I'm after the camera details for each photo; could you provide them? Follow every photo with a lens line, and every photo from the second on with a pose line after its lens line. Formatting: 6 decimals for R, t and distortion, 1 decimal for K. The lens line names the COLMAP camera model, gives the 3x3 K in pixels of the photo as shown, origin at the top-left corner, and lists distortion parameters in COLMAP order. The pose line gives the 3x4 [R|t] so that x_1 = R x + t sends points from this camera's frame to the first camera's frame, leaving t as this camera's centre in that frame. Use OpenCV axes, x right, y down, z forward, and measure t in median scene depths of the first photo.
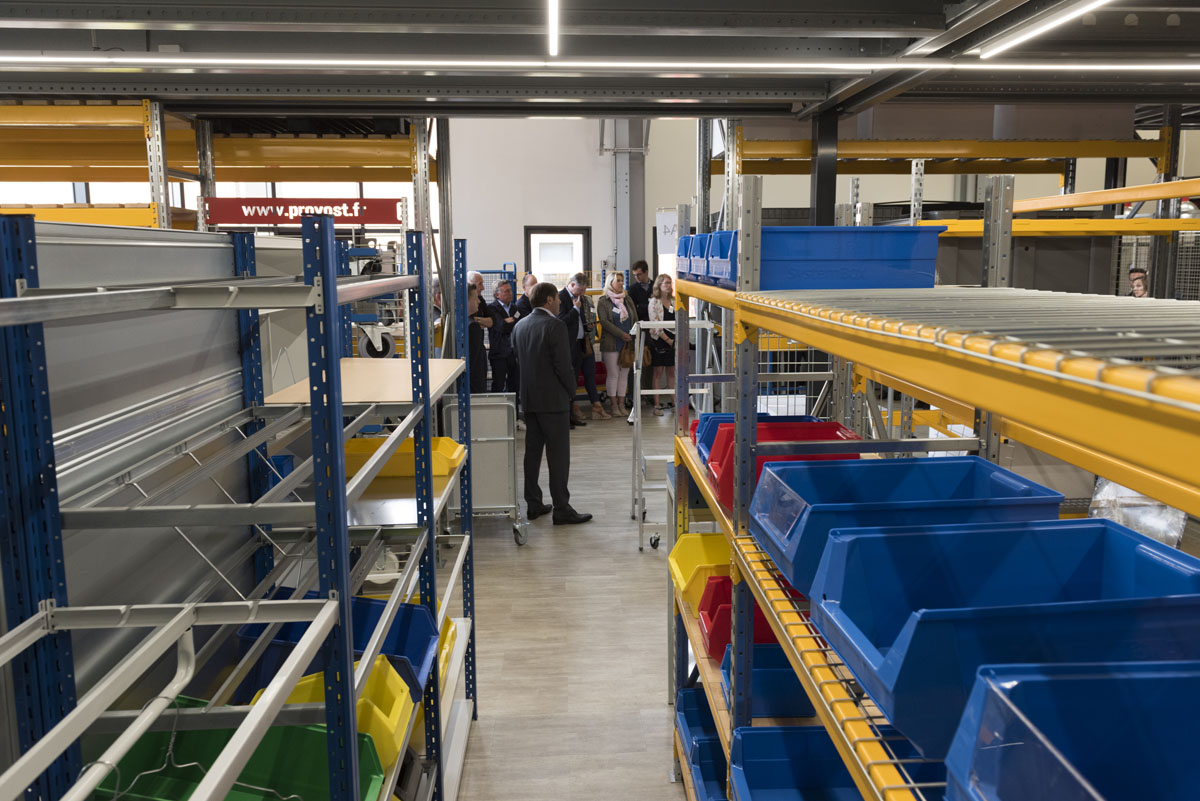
lens RADIAL K [[951.4, 0, 601.8], [0, 951.4, 400.3], [0, 0, 1]] dist [-0.008839, -0.001547]
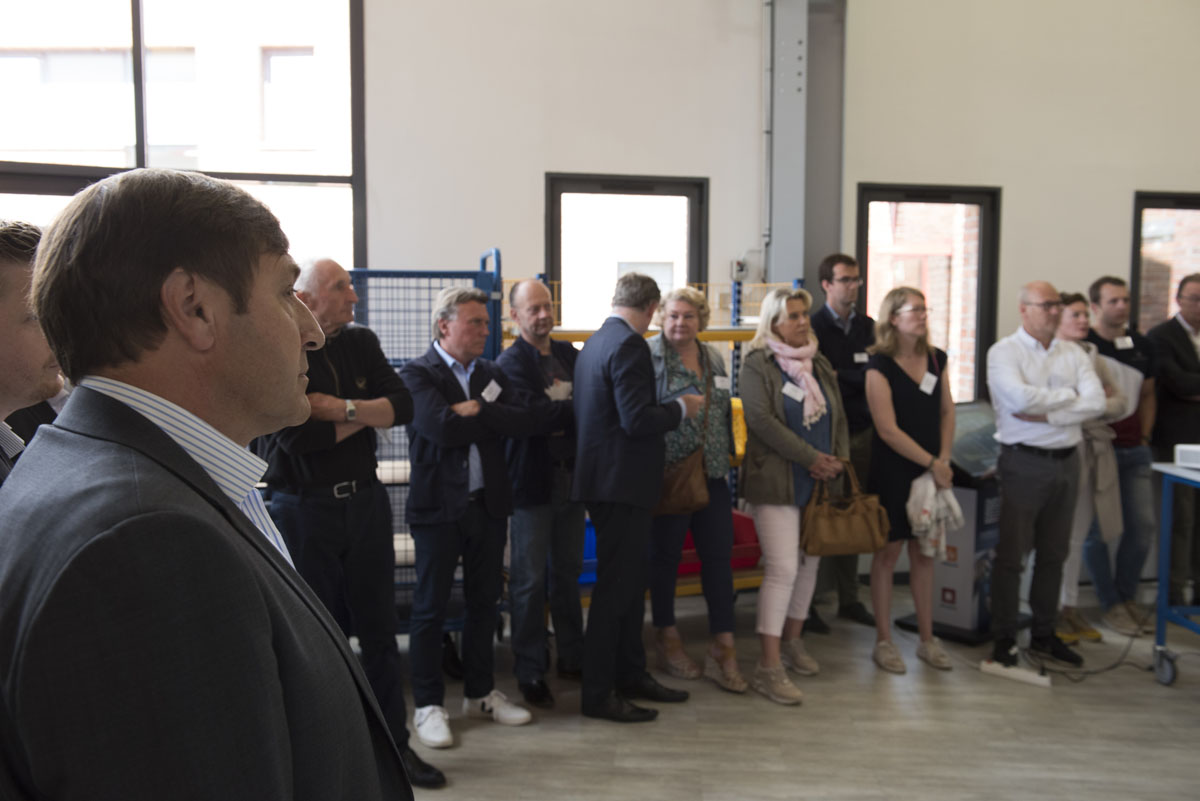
lens RADIAL K [[1173.0, 0, 599.5], [0, 1173.0, 401.0], [0, 0, 1]] dist [0.002841, 0.000000]
pose [[0.996205, 0.018451, -0.085055, -0.013884], [-0.024500, 0.997201, -0.070637, -0.050242], [0.083513, 0.072453, 0.993869, 0.508874]]
